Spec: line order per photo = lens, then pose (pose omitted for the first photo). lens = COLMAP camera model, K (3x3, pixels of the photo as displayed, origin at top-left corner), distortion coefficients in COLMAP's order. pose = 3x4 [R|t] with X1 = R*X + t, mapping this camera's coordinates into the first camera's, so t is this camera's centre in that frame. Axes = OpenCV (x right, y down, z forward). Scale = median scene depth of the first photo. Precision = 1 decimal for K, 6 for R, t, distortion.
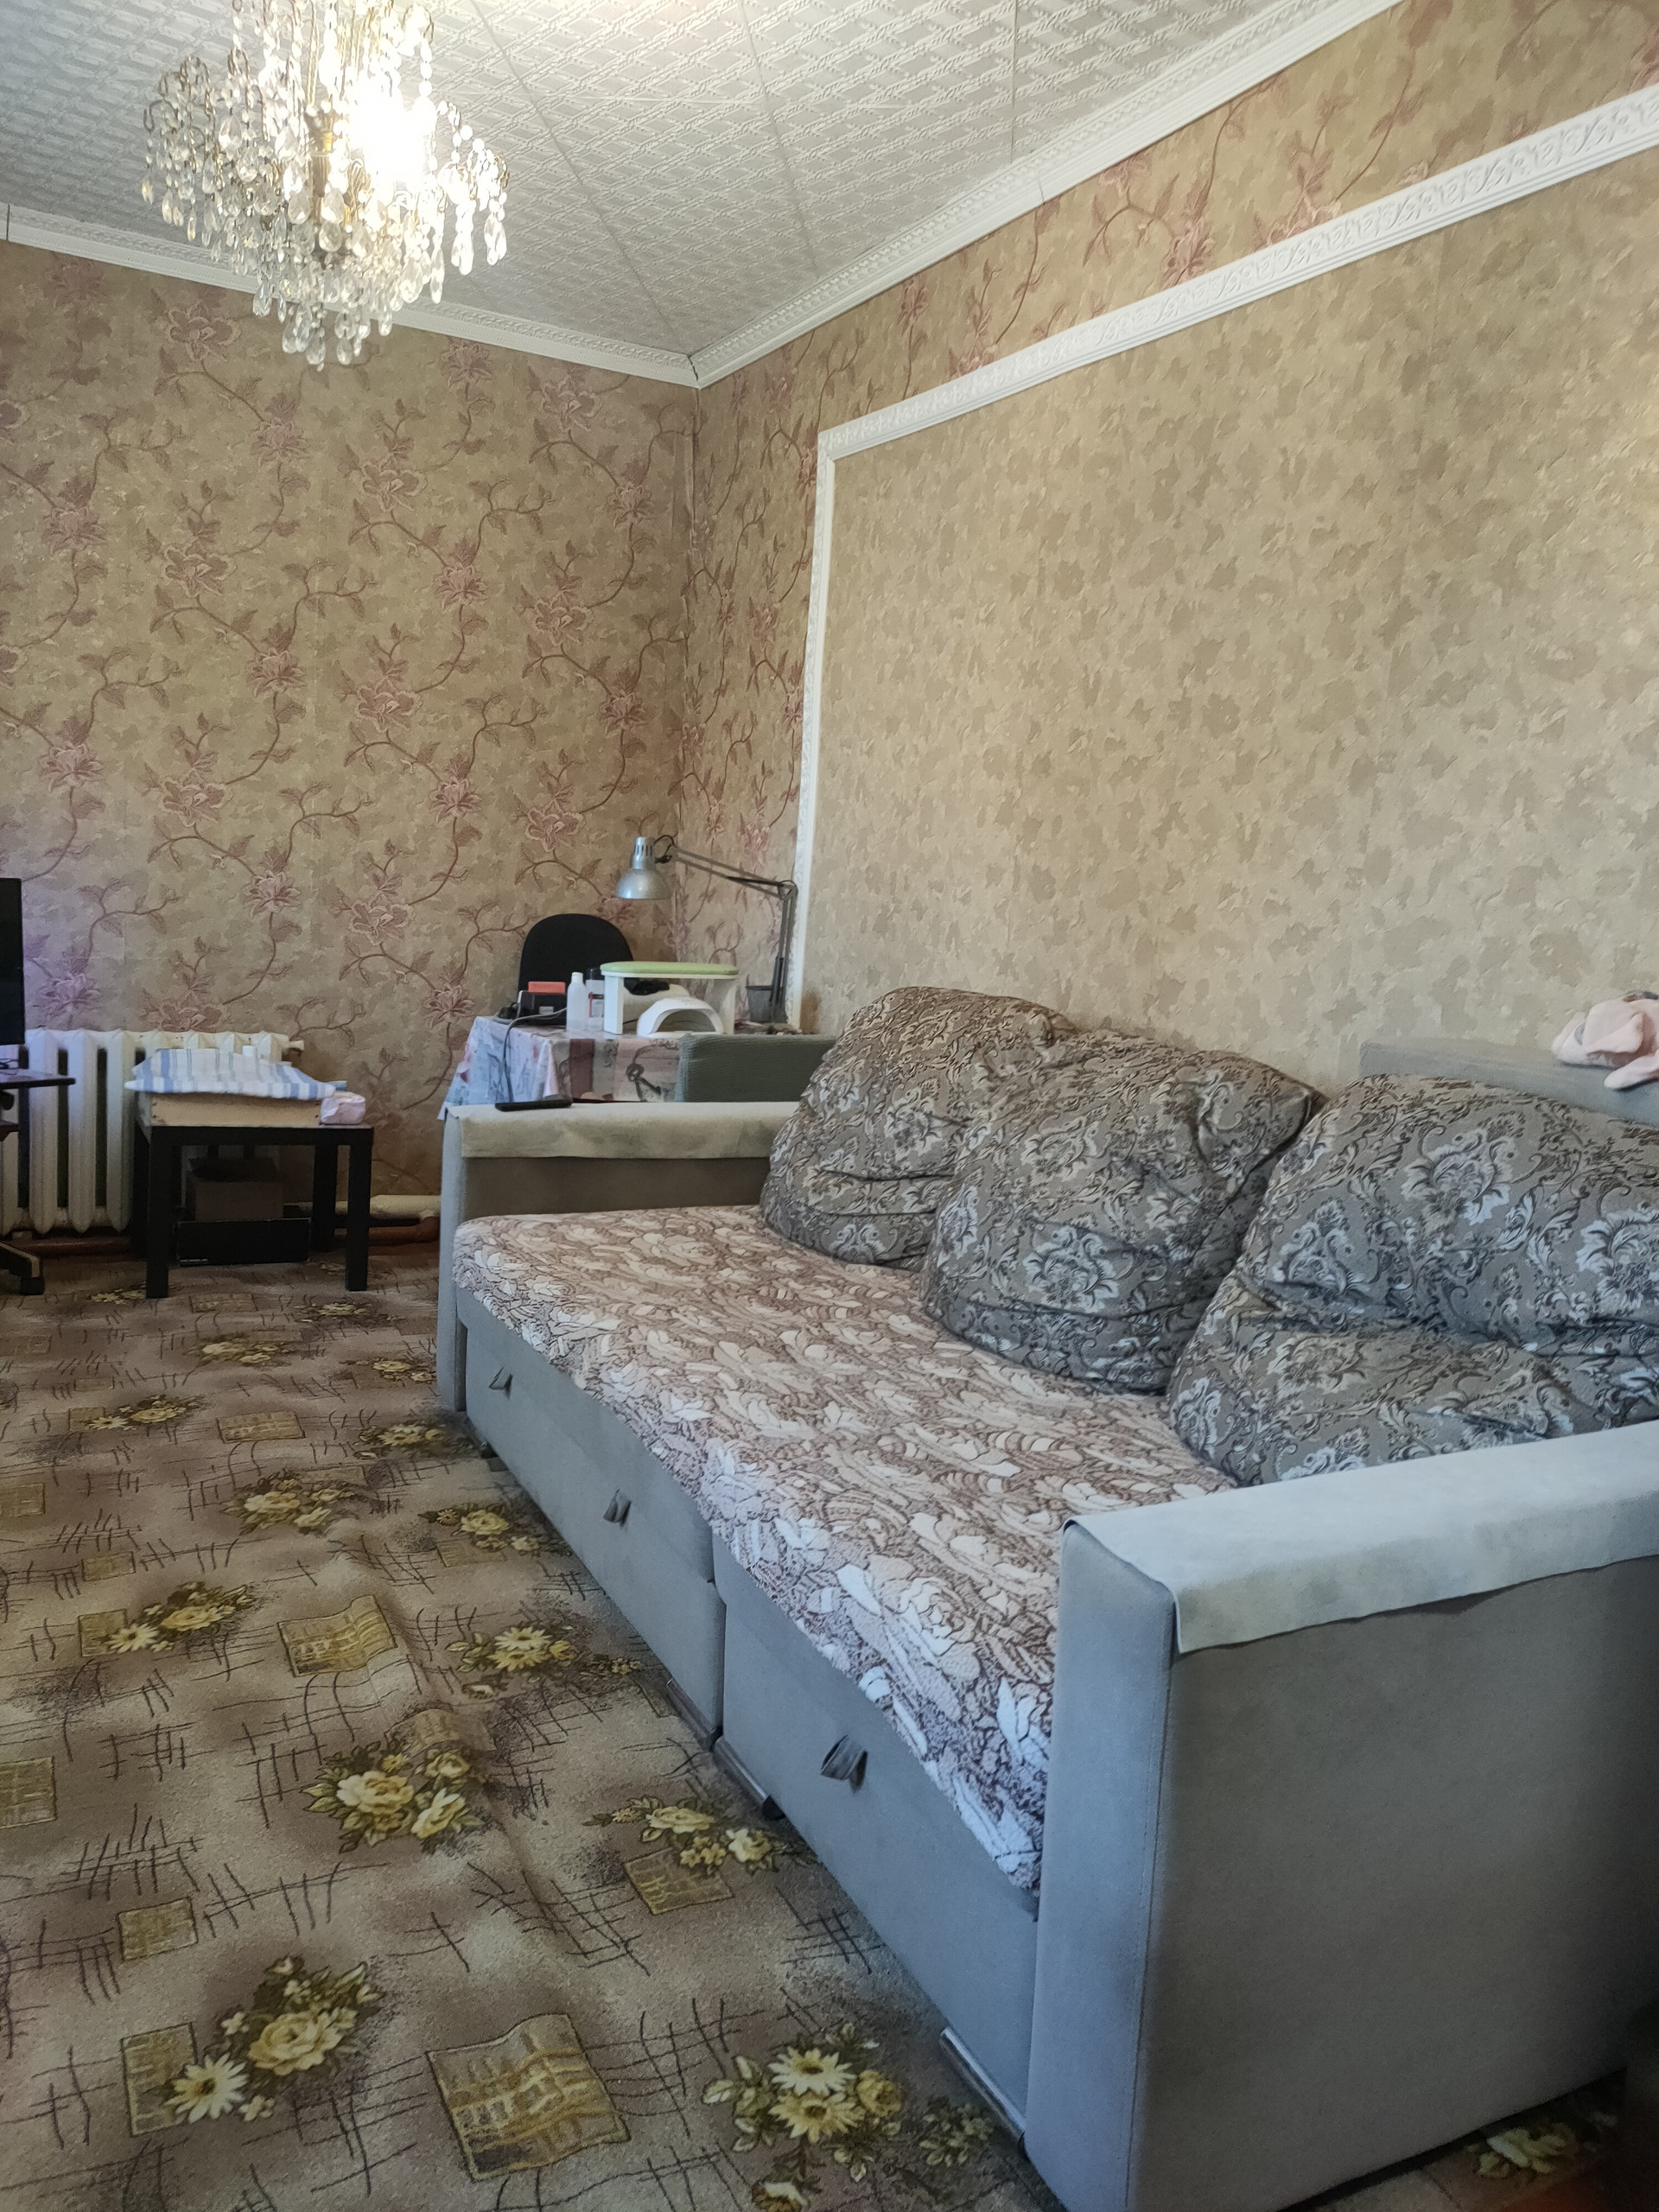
lens RADIAL K [[1706.7, 0, 806.3], [0, 1706.7, 1100.6], [0, 0, 1]] dist [0.094046, -0.118010]
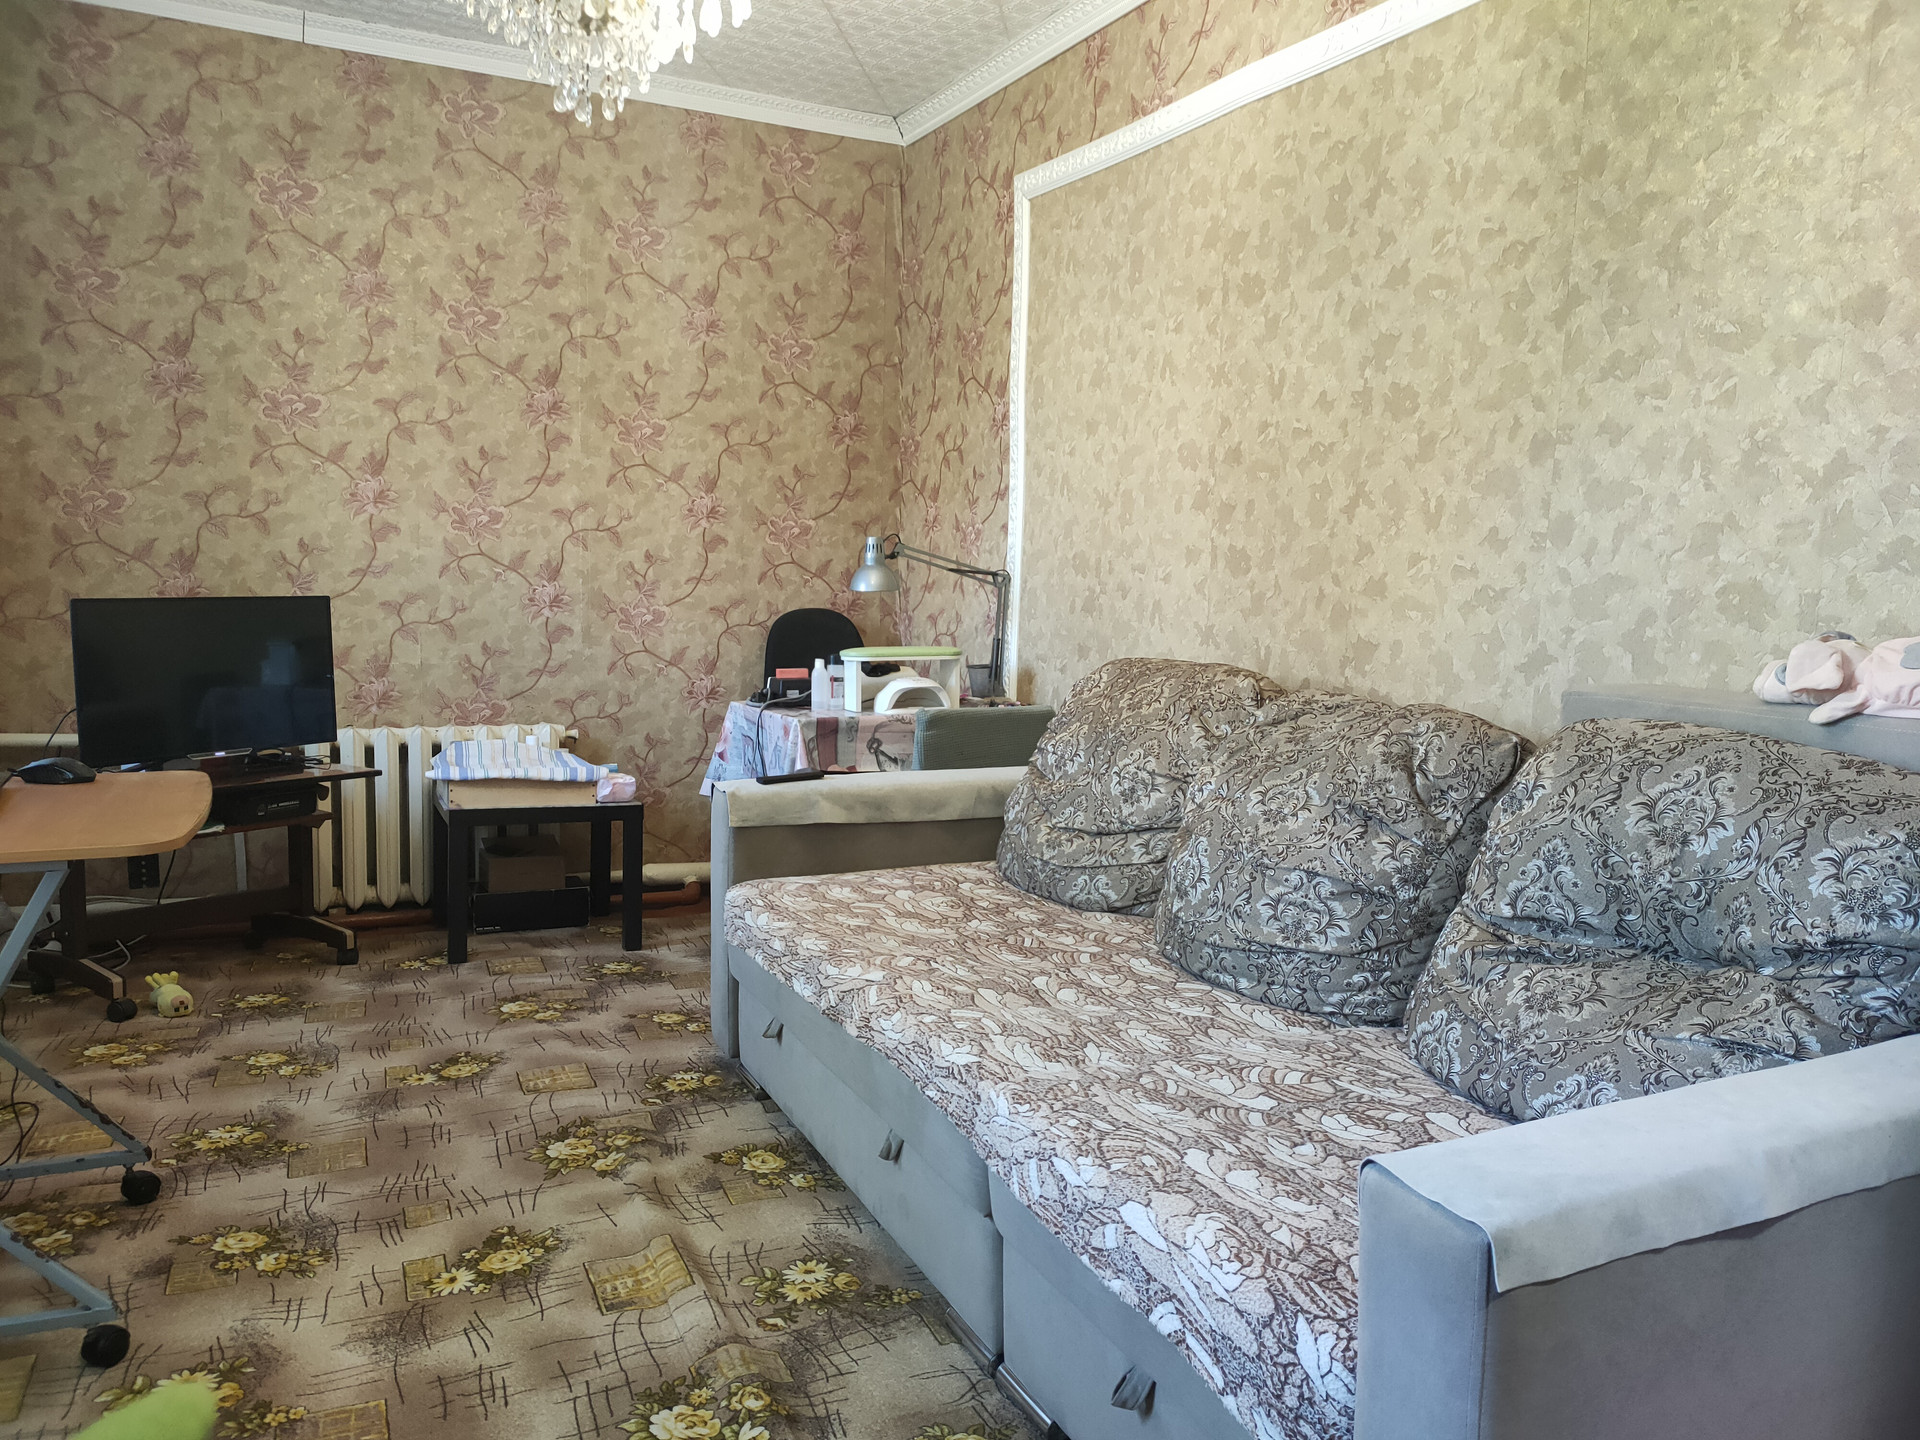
lens RADIAL K [[1478.8, 0, 957.4], [0, 1478.8, 721.5], [0, 0, 1]] dist [0.088629, -0.119353]
pose [[0.998949, -0.038240, -0.025284, -0.030754], [0.037414, 0.998775, -0.032396, 0.001556], [0.026492, 0.031416, 0.999155, 0.050362]]
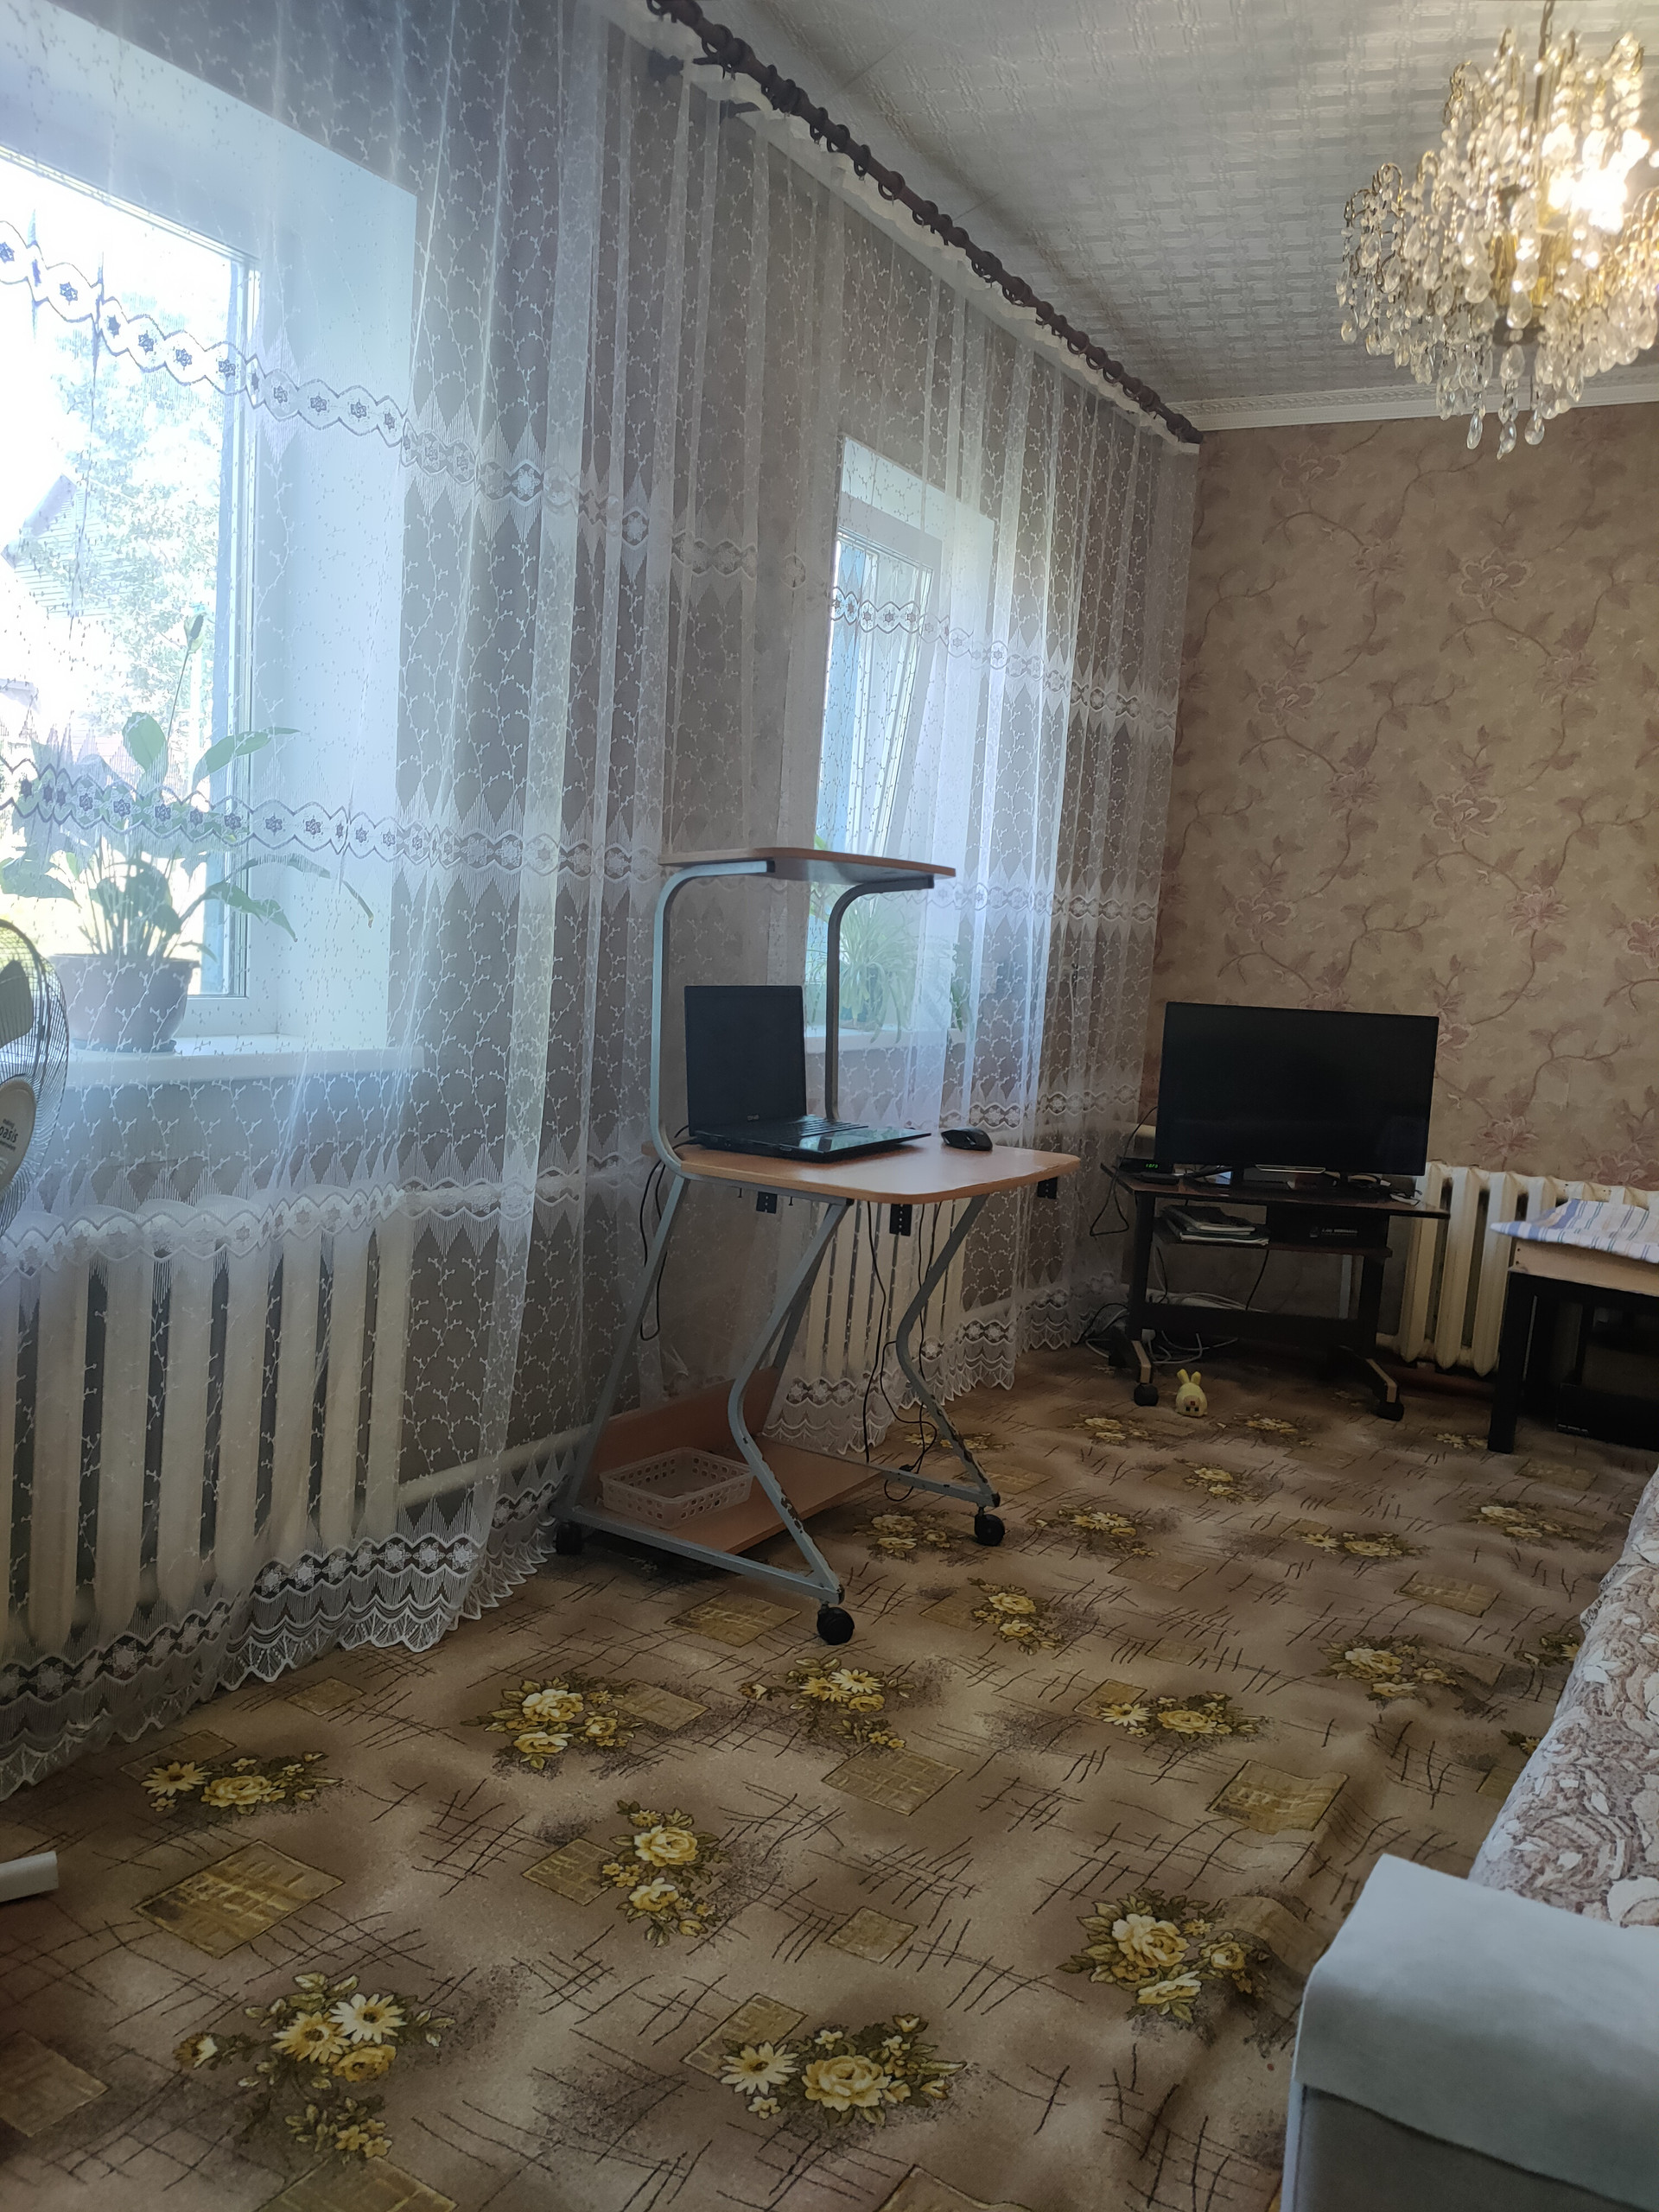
lens RADIAL K [[1703.7, 0, 839.4], [0, 1703.7, 1116.9], [0, 0, 1]] dist [0.088629, -0.119353]
pose [[0.538840, 0.063745, -0.839993, 0.309504], [-0.145082, 0.989256, -0.017996, 0.001501], [0.829821, 0.131565, 0.542299, 0.223866]]
